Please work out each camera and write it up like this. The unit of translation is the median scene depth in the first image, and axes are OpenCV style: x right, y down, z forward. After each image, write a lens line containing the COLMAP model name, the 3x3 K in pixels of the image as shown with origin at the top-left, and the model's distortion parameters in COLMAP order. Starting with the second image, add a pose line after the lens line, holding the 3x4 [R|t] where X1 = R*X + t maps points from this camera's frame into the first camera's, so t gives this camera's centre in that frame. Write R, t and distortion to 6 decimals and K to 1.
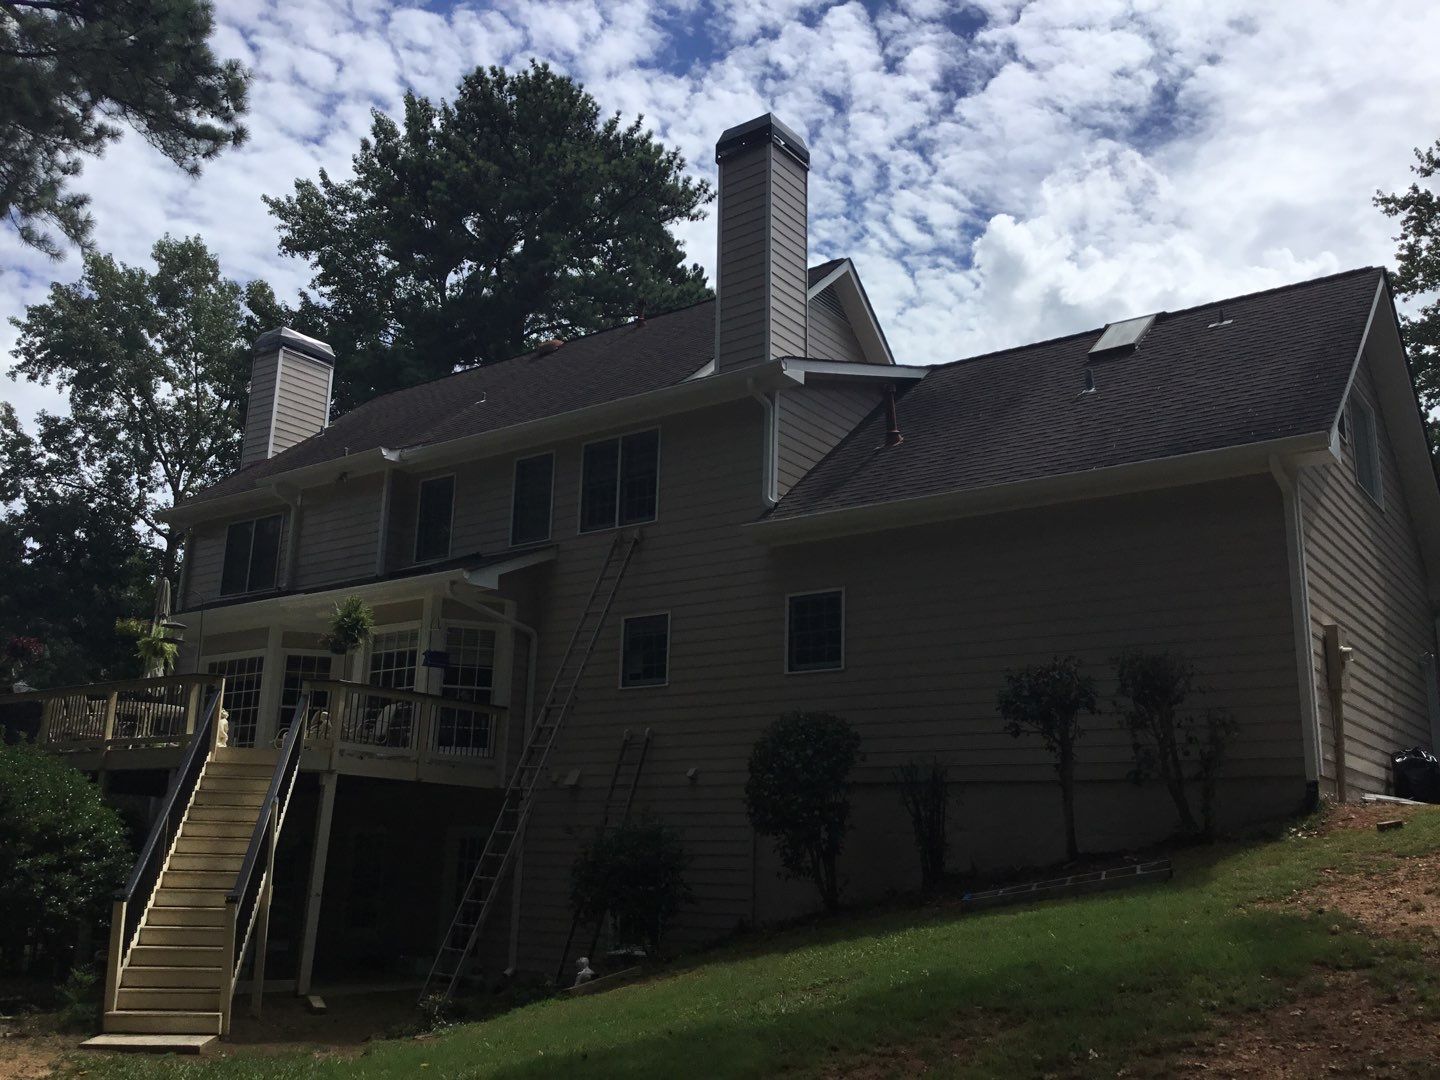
lens RADIAL K [[1276.9, 0, 723.0], [0, 1276.9, 537.5], [0, 0, 1]] dist [0.070160, -0.062219]
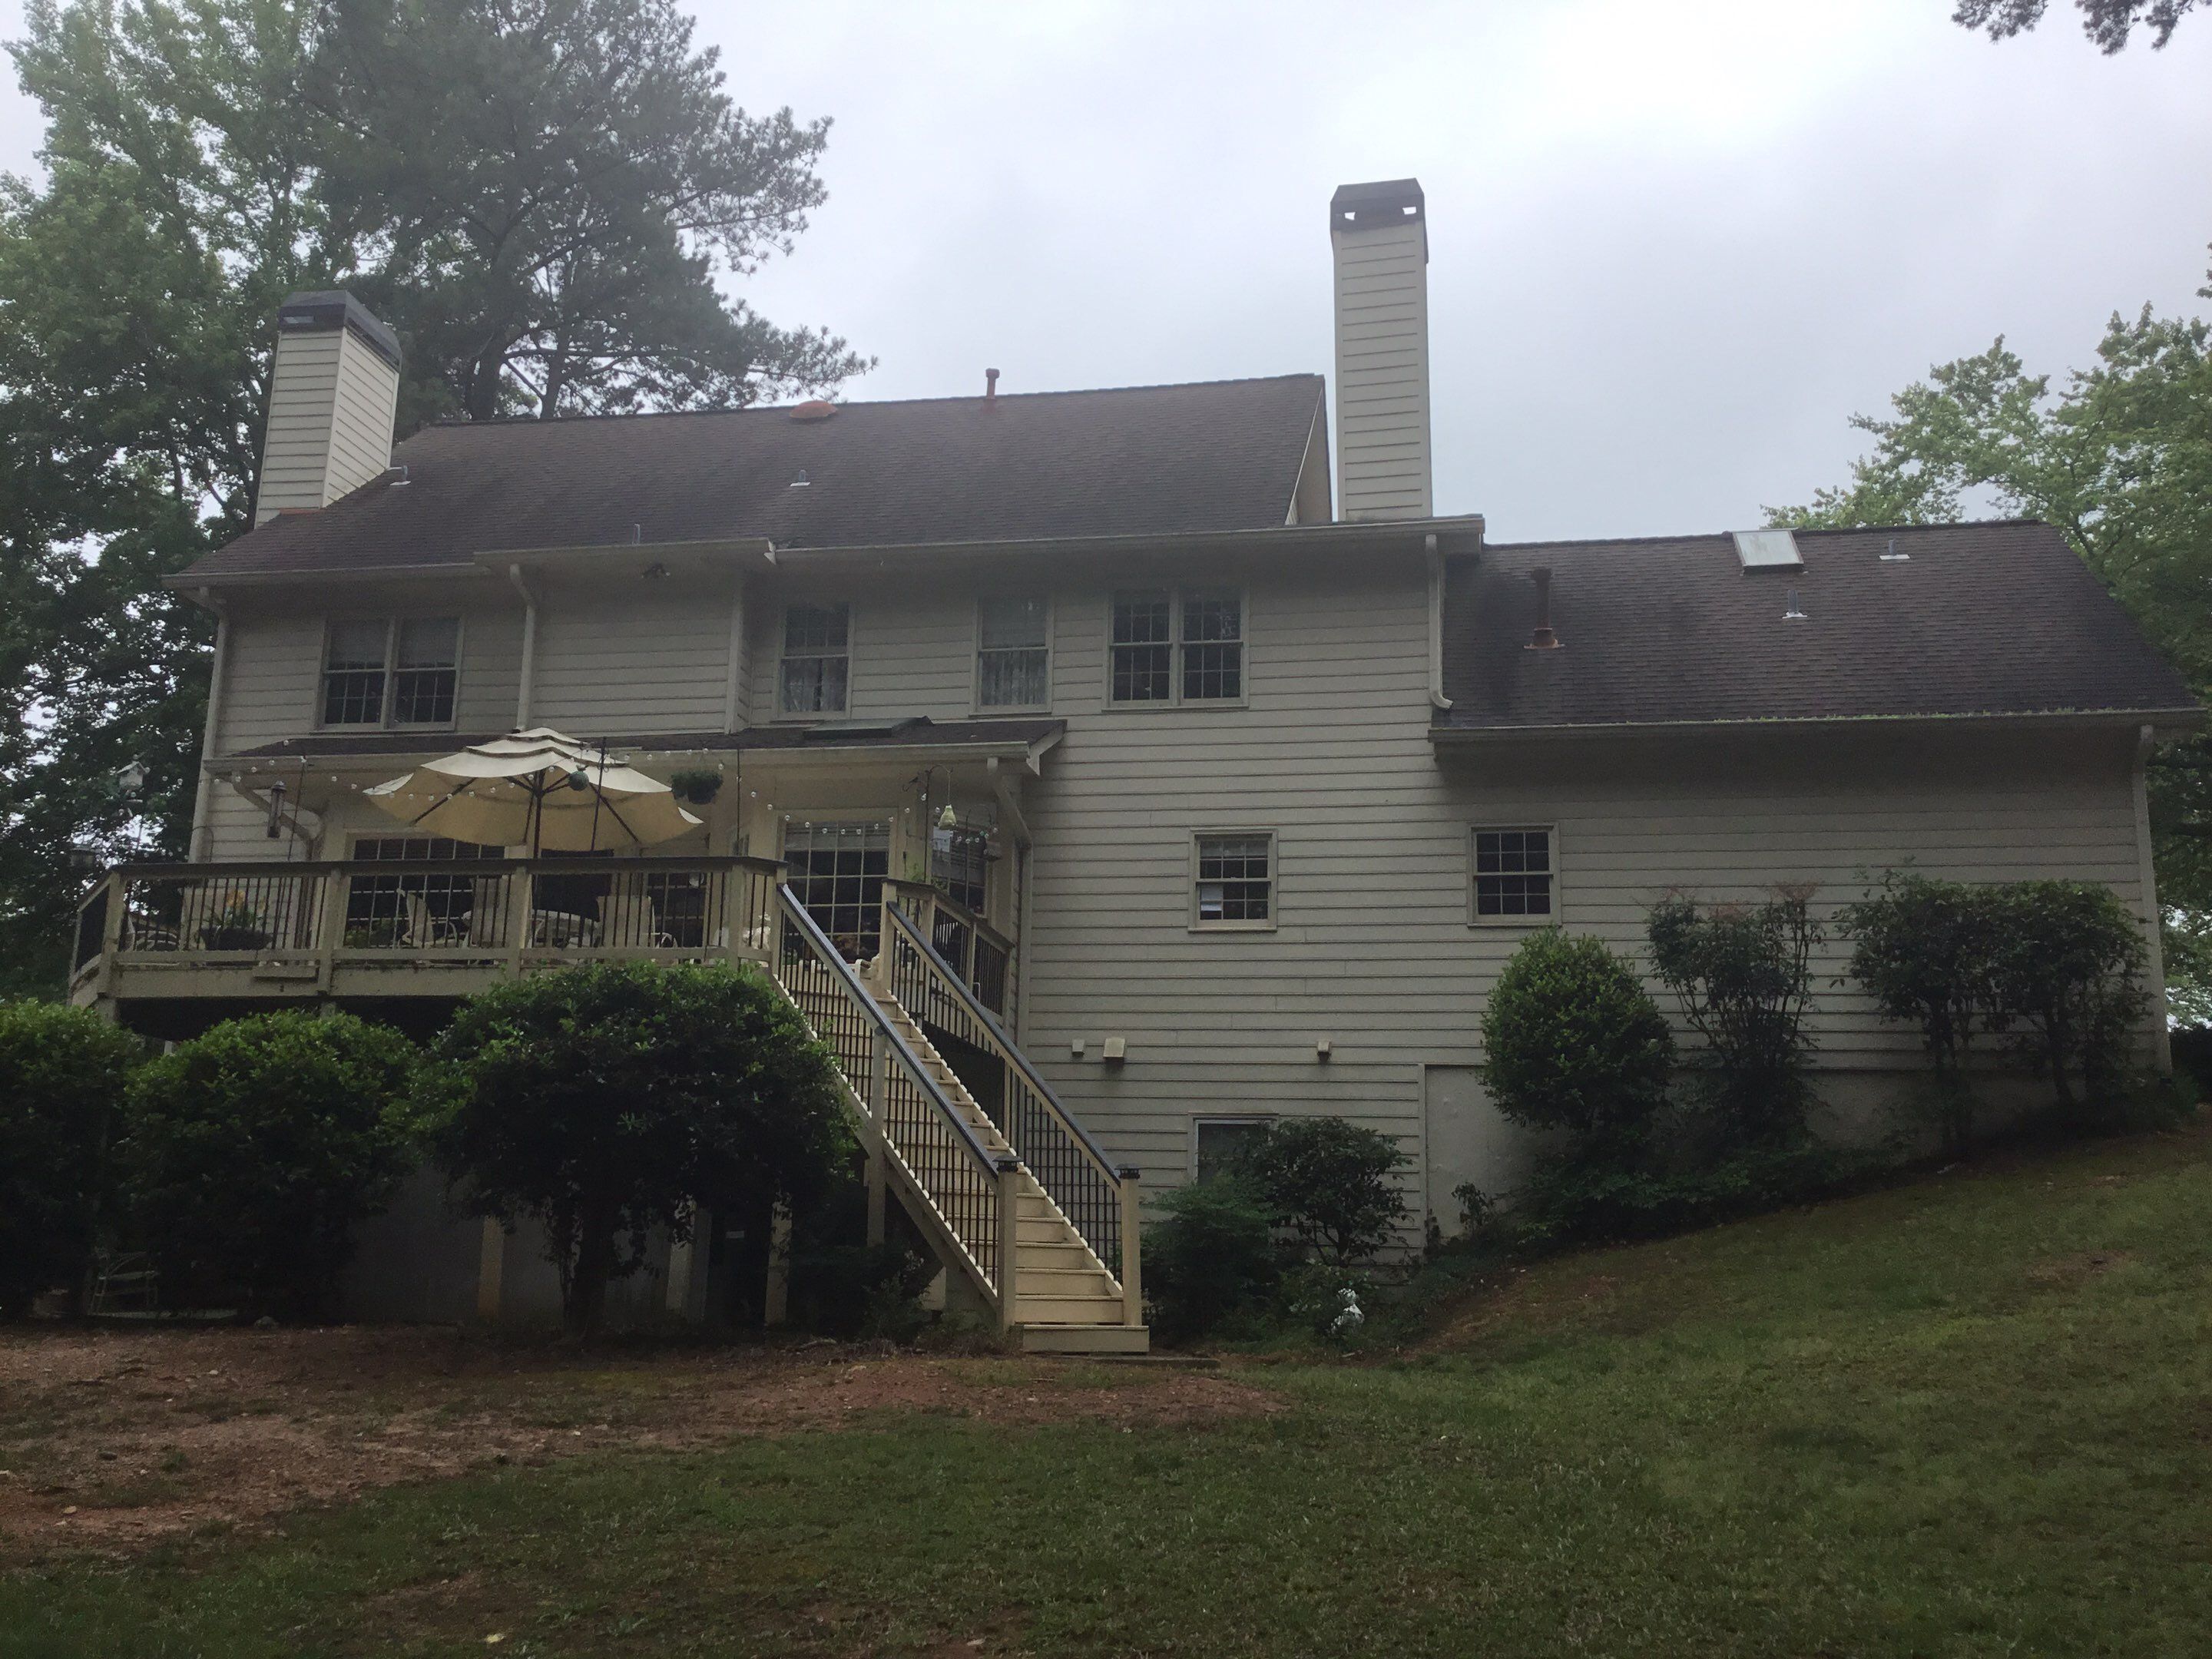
lens RADIAL K [[1961.7, 0, 1114.8], [0, 1961.7, 812.5], [0, 0, 1]] dist [0.069879, -0.054915]
pose [[0.898119, 0.095193, 0.429326, -0.601799], [-0.109885, 0.993899, 0.009497, 0.045759], [-0.425802, -0.055706, 0.903100, 0.013331]]
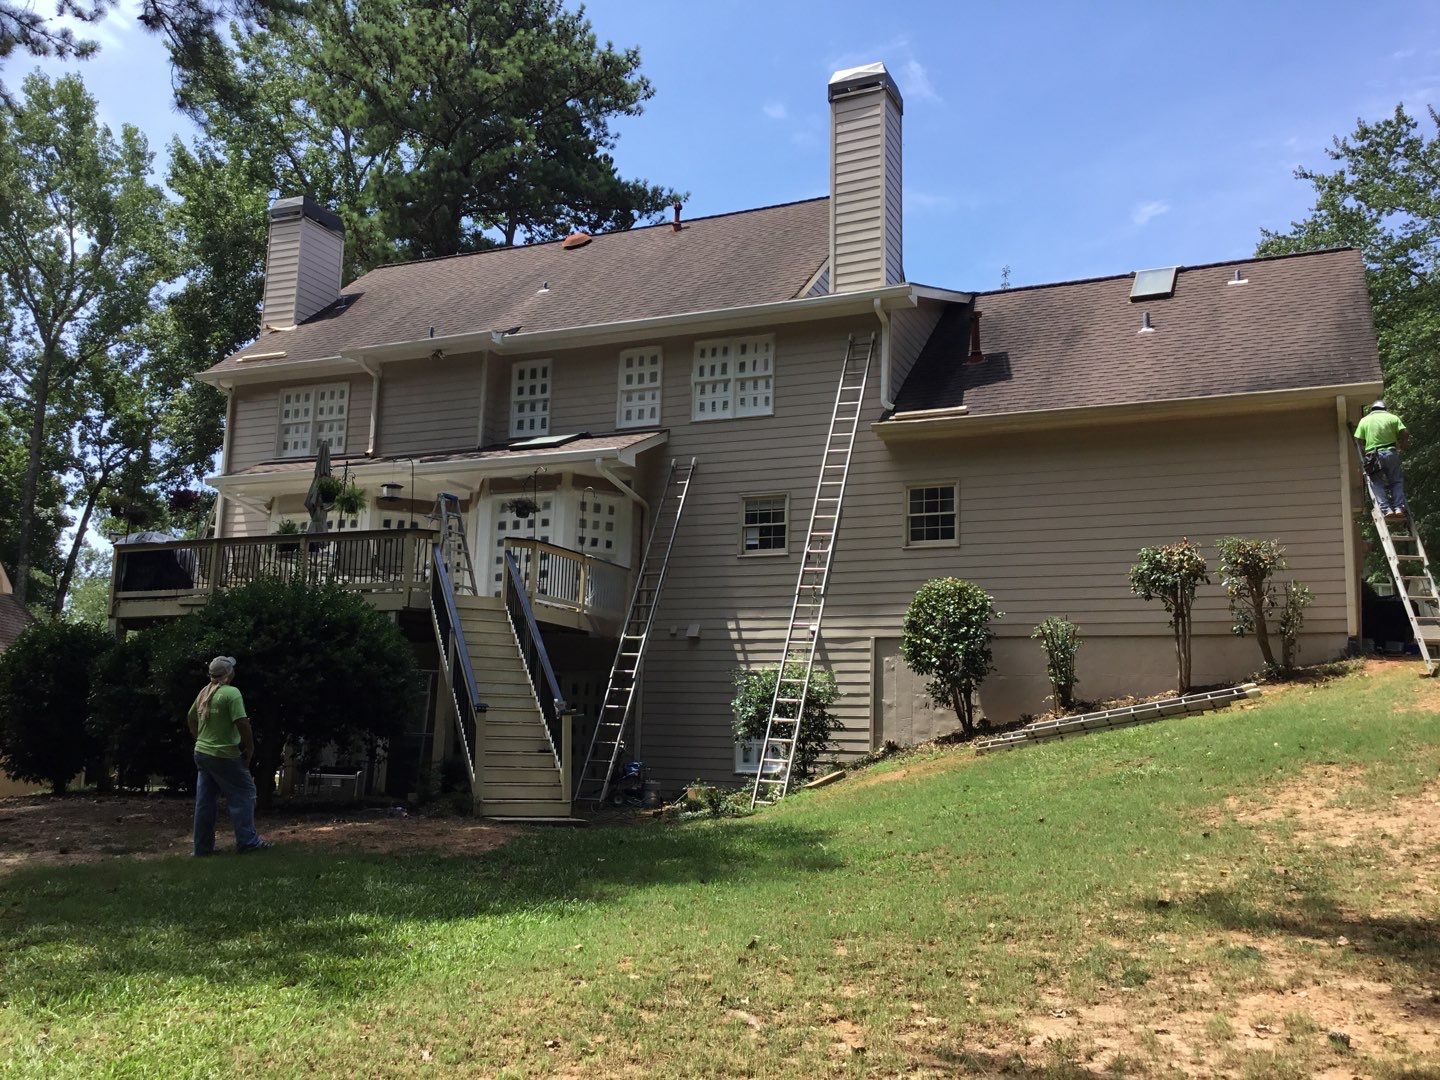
lens RADIAL K [[1277.1, 0, 725.7], [0, 1277.1, 528.9], [0, 0, 1]] dist [0.069879, -0.054915]
pose [[0.976784, 0.037505, 0.210916, -0.338281], [-0.055023, 0.995449, 0.077810, 0.002678], [-0.207038, -0.087609, 0.974402, -0.133786]]
